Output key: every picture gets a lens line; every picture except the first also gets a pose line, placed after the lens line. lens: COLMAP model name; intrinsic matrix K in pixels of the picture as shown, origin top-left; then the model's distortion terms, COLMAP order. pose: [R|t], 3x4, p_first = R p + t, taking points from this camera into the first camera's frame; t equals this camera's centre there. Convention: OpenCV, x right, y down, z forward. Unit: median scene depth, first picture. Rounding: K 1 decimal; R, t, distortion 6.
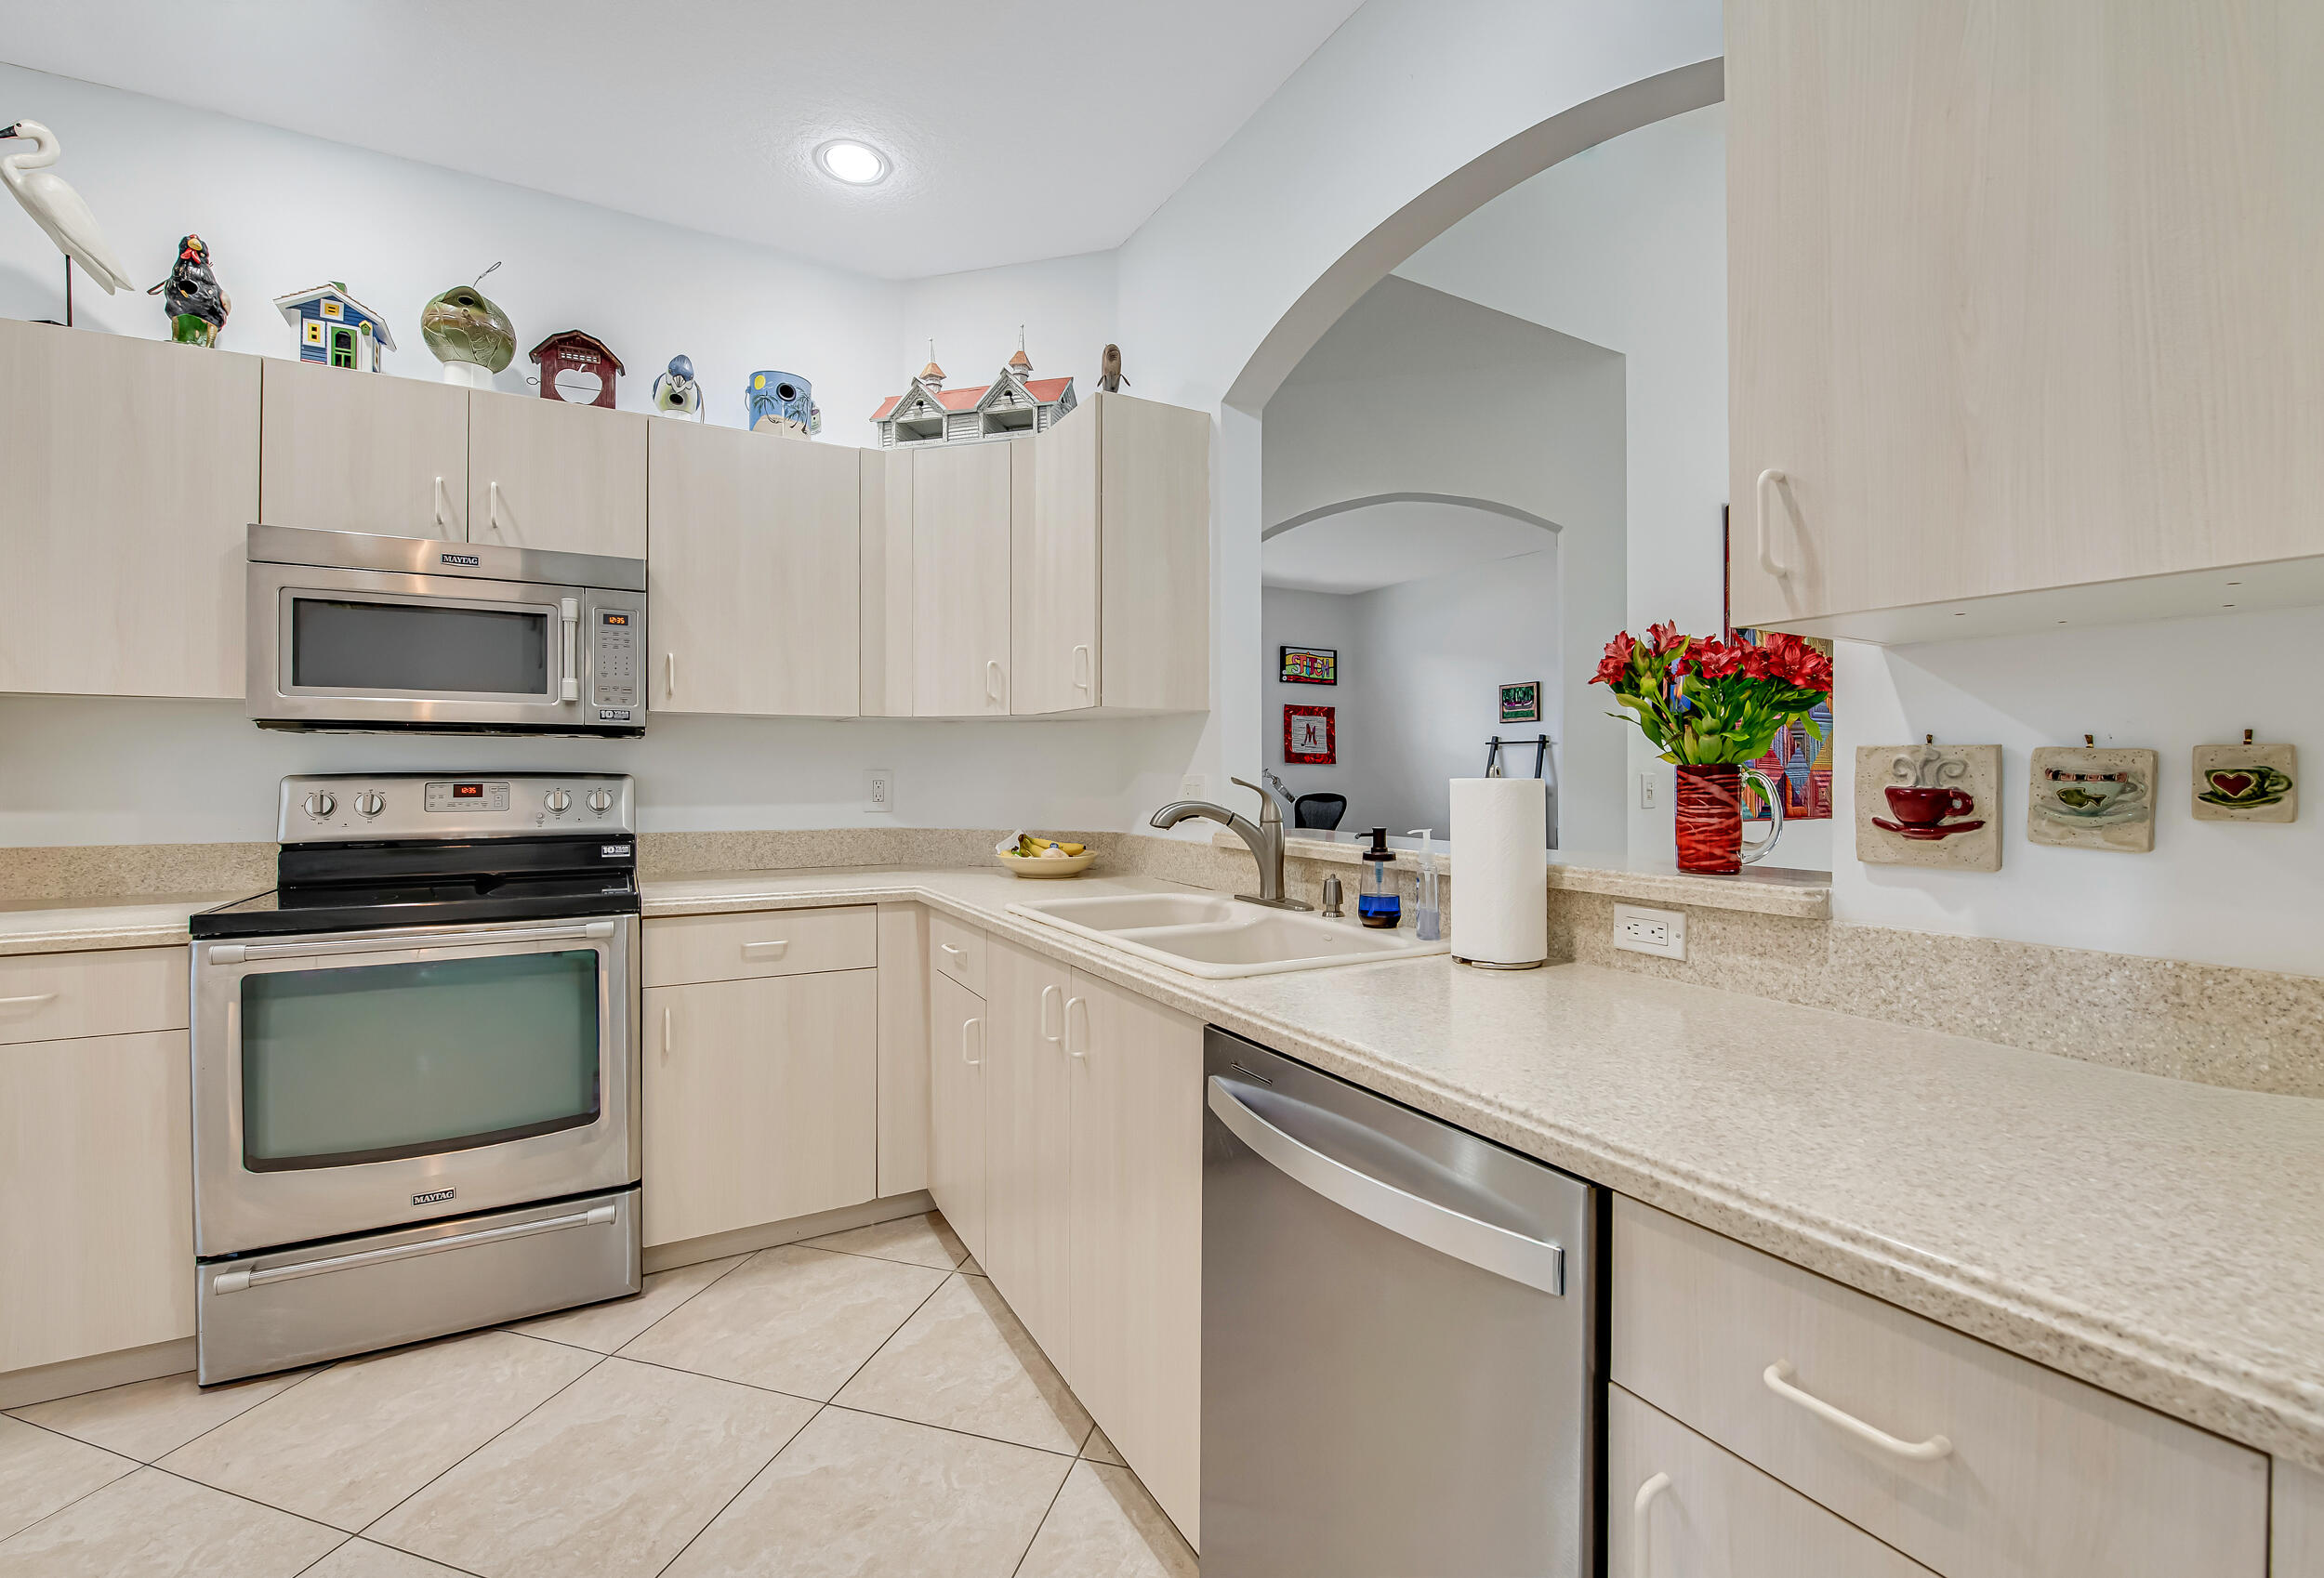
lens RADIAL K [[969.2, 0, 1172.7], [0, 969.2, 782.7], [0, 0, 1]] dist [-0.023349, -0.001735]
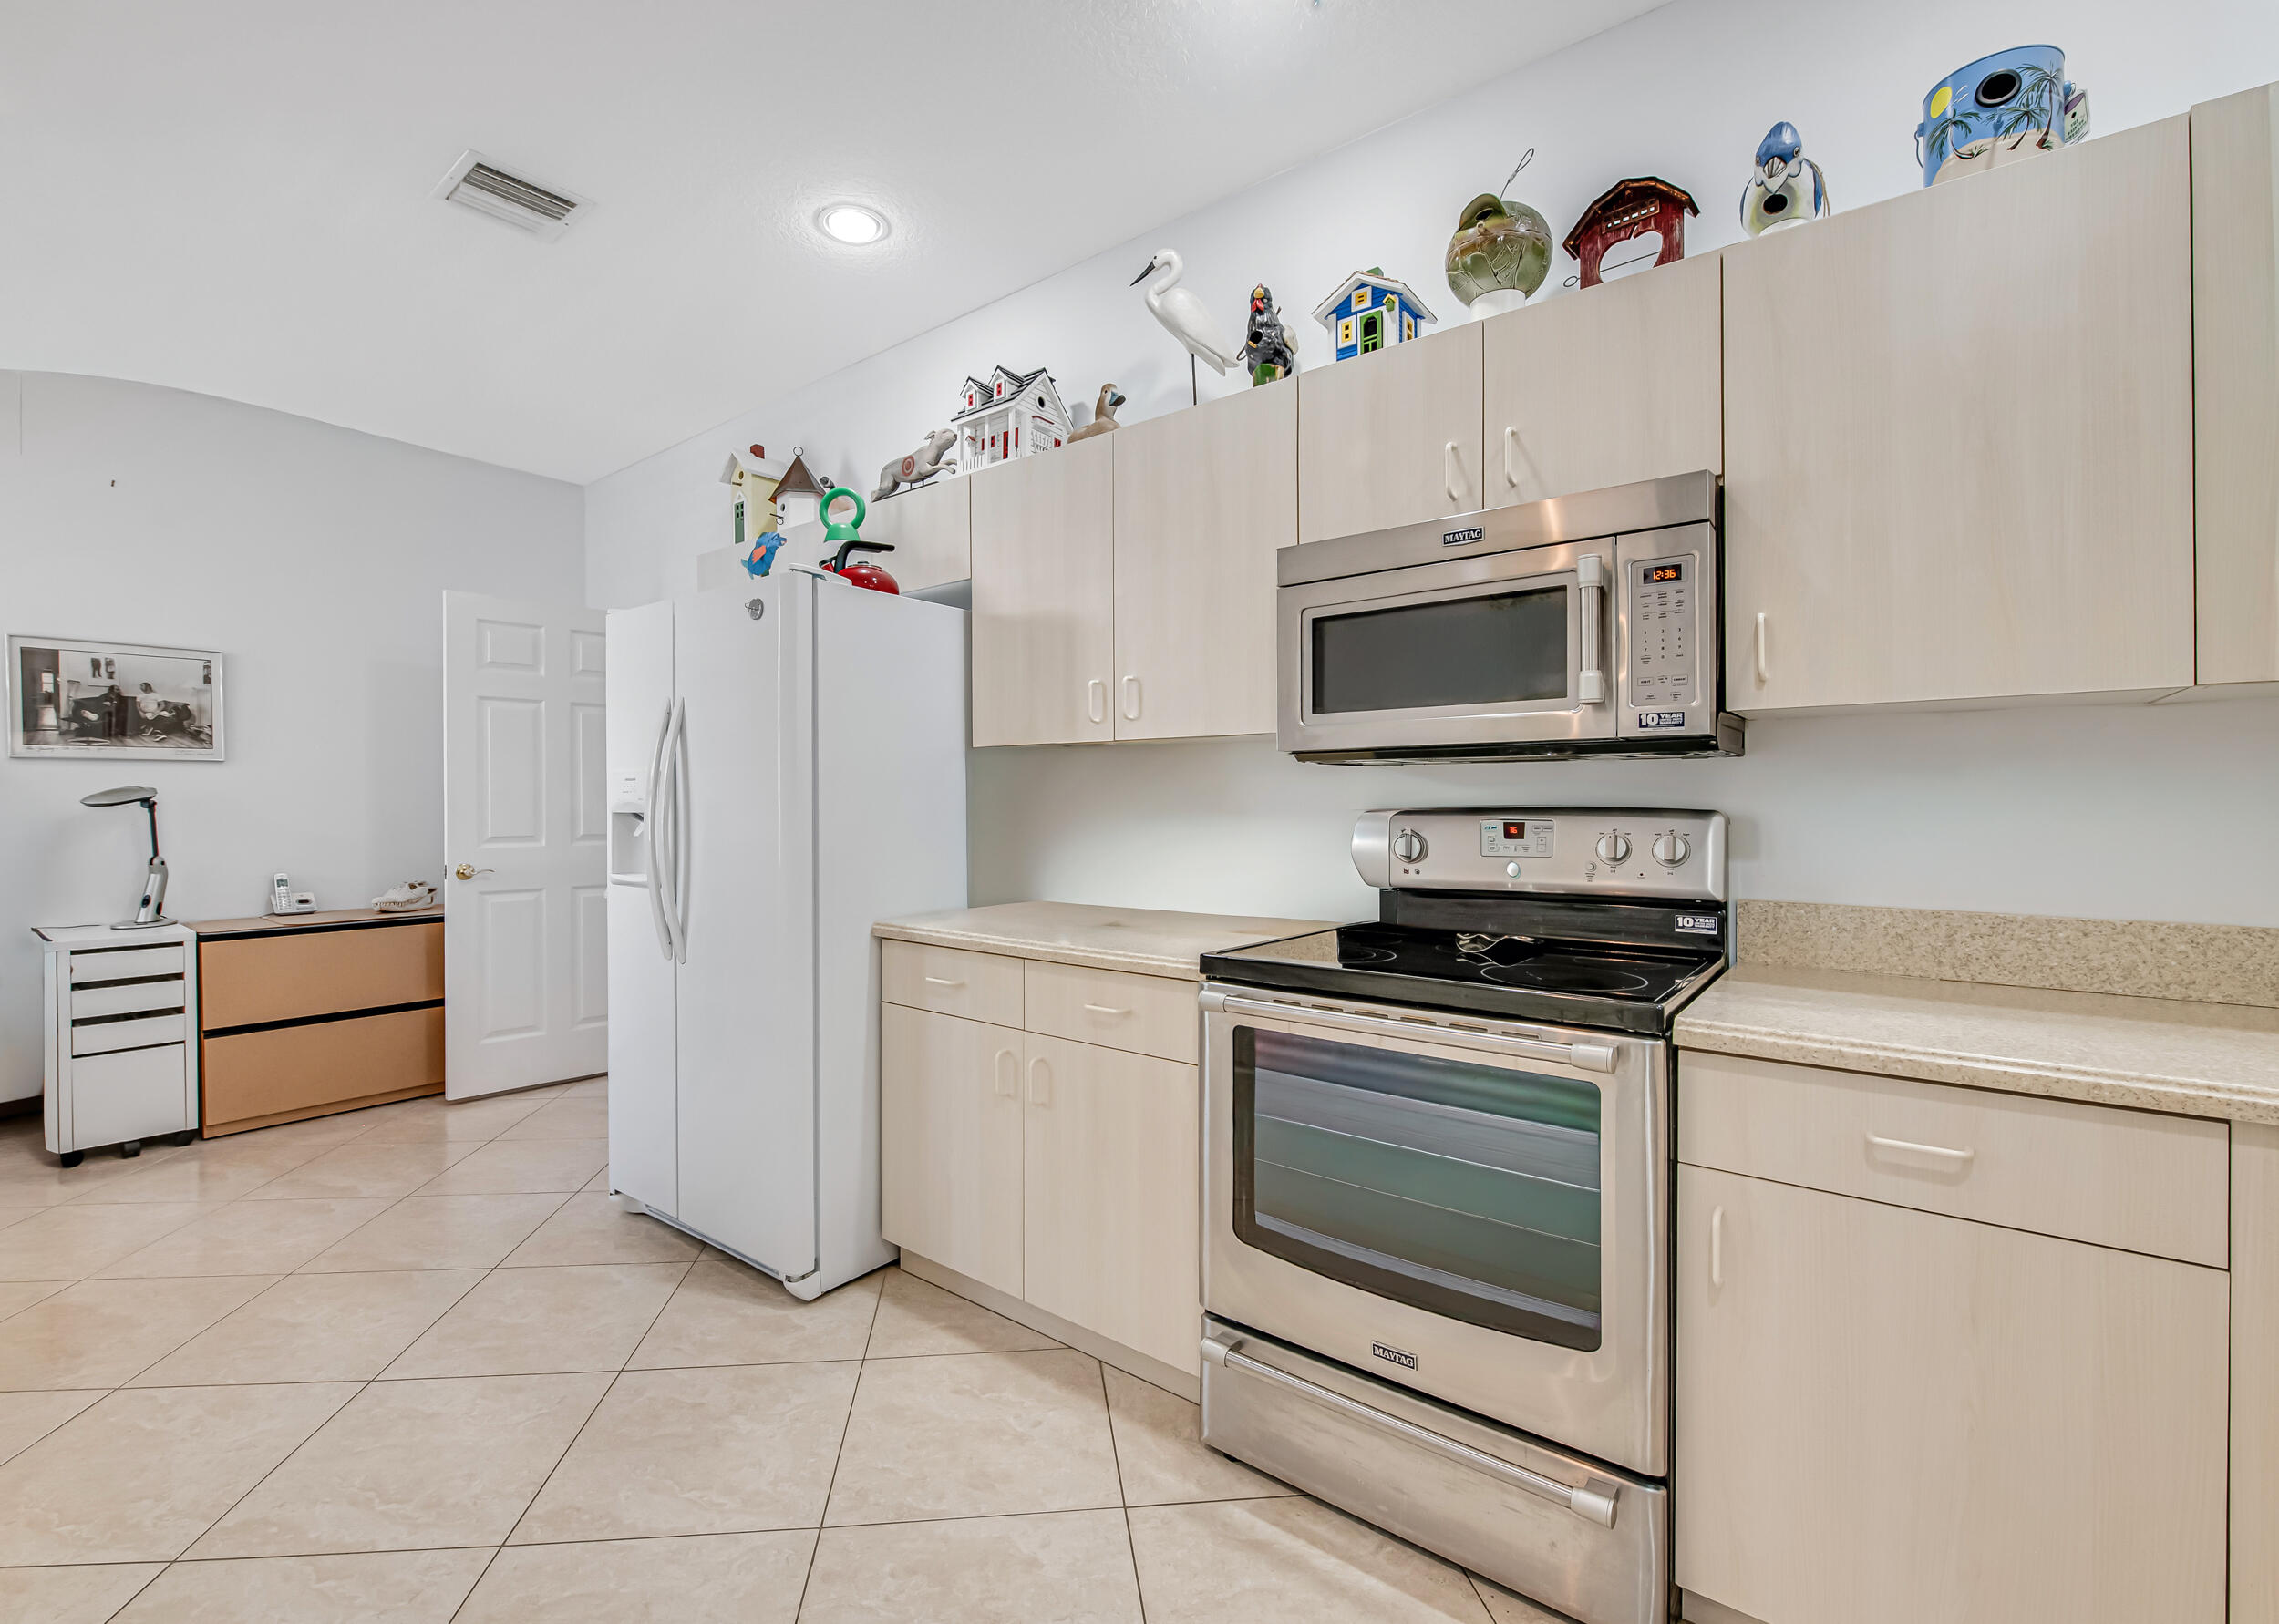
lens RADIAL K [[992.4, 0, 1085.5], [0, 992.4, 798.5], [0, 0, 1]] dist [-0.009703, -0.001861]
pose [[0.346970, -0.005828, -0.937858, -0.089492], [-0.005916, 0.999947, -0.008402, -0.009533], [0.937857, 0.008464, 0.346918, 0.412297]]
